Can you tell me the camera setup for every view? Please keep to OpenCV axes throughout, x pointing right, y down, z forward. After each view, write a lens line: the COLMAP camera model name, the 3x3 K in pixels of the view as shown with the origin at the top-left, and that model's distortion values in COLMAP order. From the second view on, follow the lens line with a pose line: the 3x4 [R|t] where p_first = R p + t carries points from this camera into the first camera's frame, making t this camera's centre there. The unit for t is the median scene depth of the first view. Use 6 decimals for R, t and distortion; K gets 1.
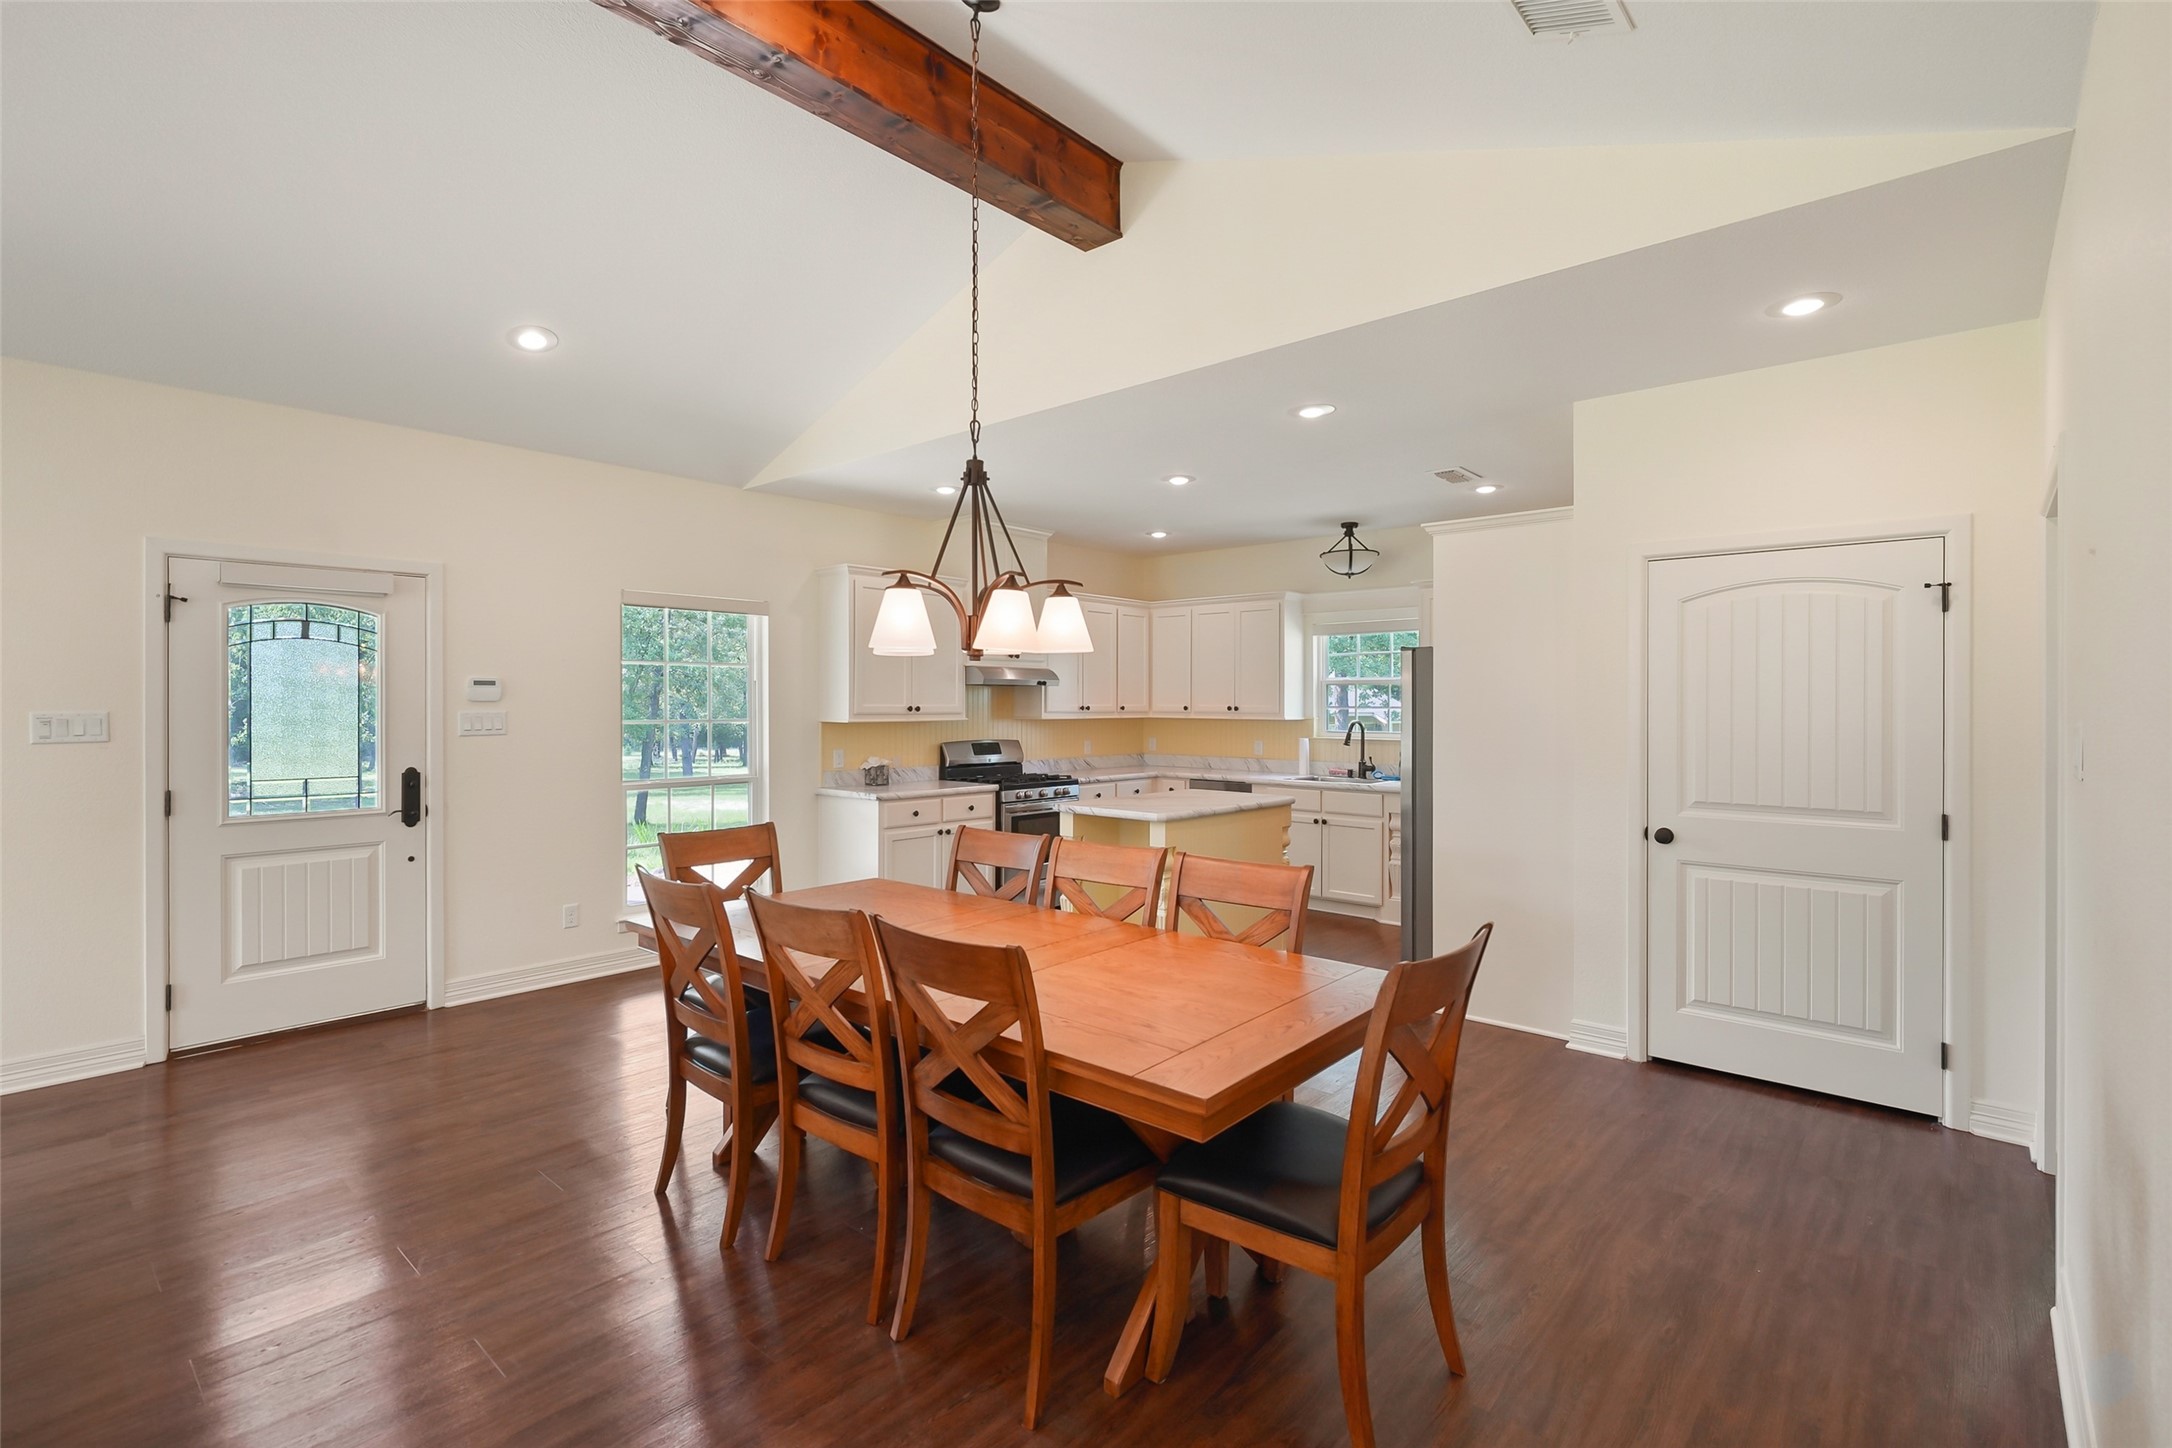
lens RADIAL K [[1003.3, 0, 1081.1], [0, 1003.3, 707.9], [0, 0, 1]] dist [0.001355, 0.000205]
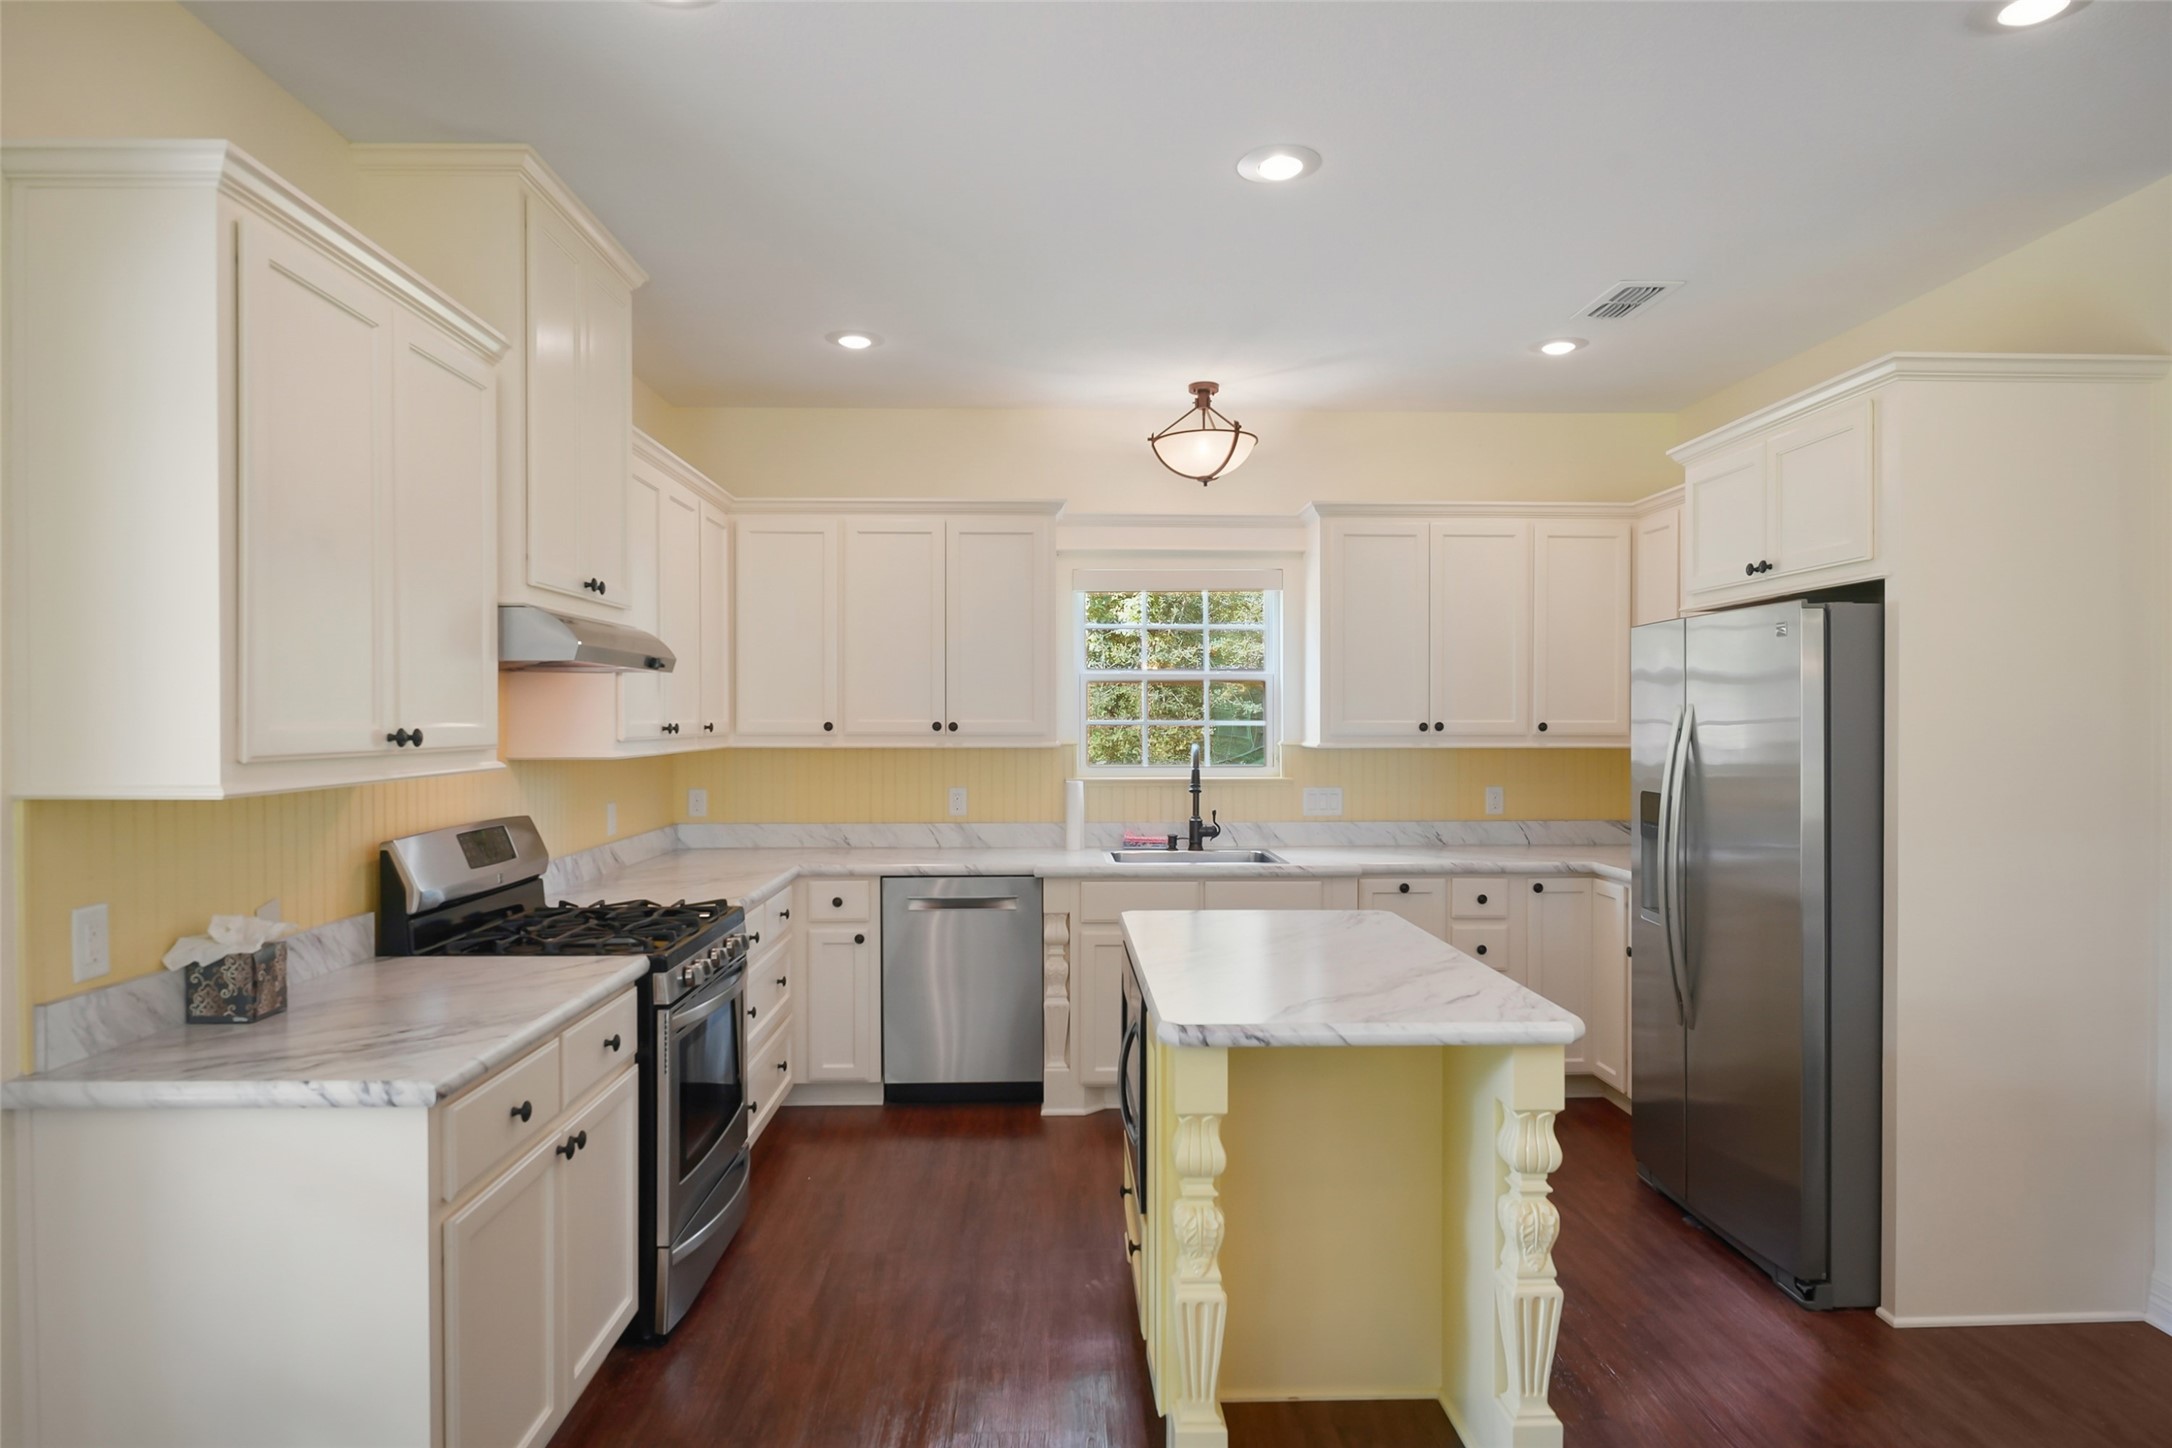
lens RADIAL K [[1248.4, 0, 1083.0], [0, 1248.4, 730.9], [0, 0, 1]] dist [-0.023375, -0.000239]
pose [[0.728751, -0.011214, 0.684687, -0.240558], [0.005599, 0.999930, 0.010417, -0.003557], [-0.684756, -0.003758, 0.728762, 0.540787]]
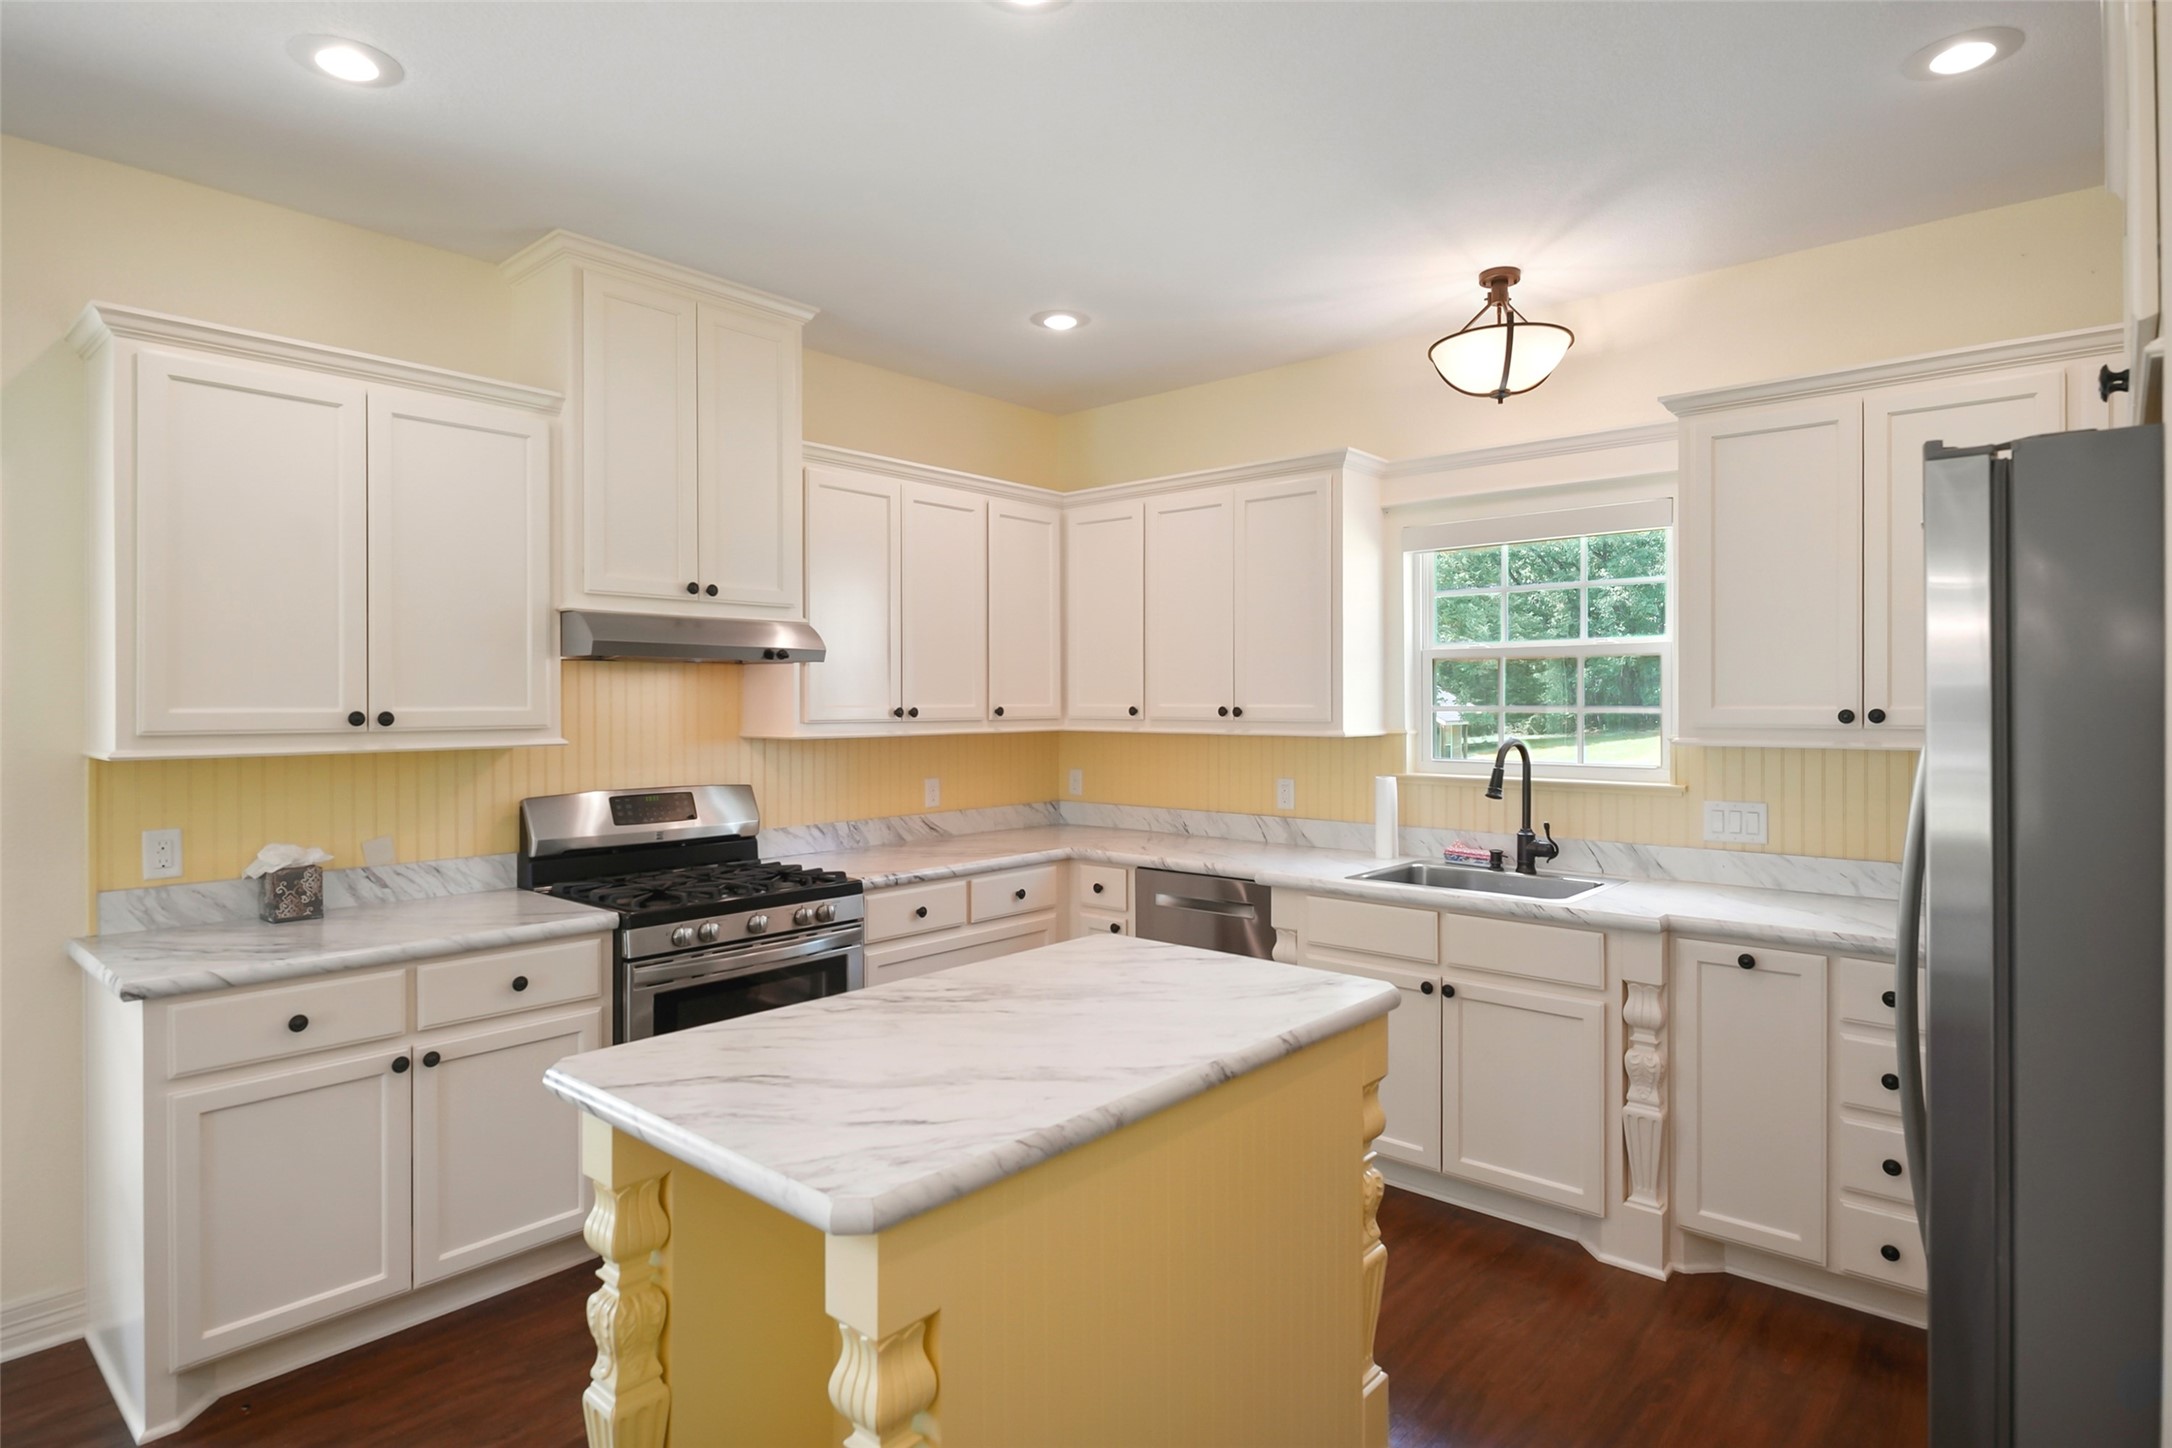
lens RADIAL K [[1152.5, 0, 1088.8], [0, 1152.5, 704.4], [0, 0, 1]] dist [0.002415, 0.000000]
pose [[0.999973, -0.004853, 0.005450, 0.089882], [0.004864, 0.999986, -0.001997, -0.002286], [-0.005440, 0.002023, 0.999983, 0.506334]]
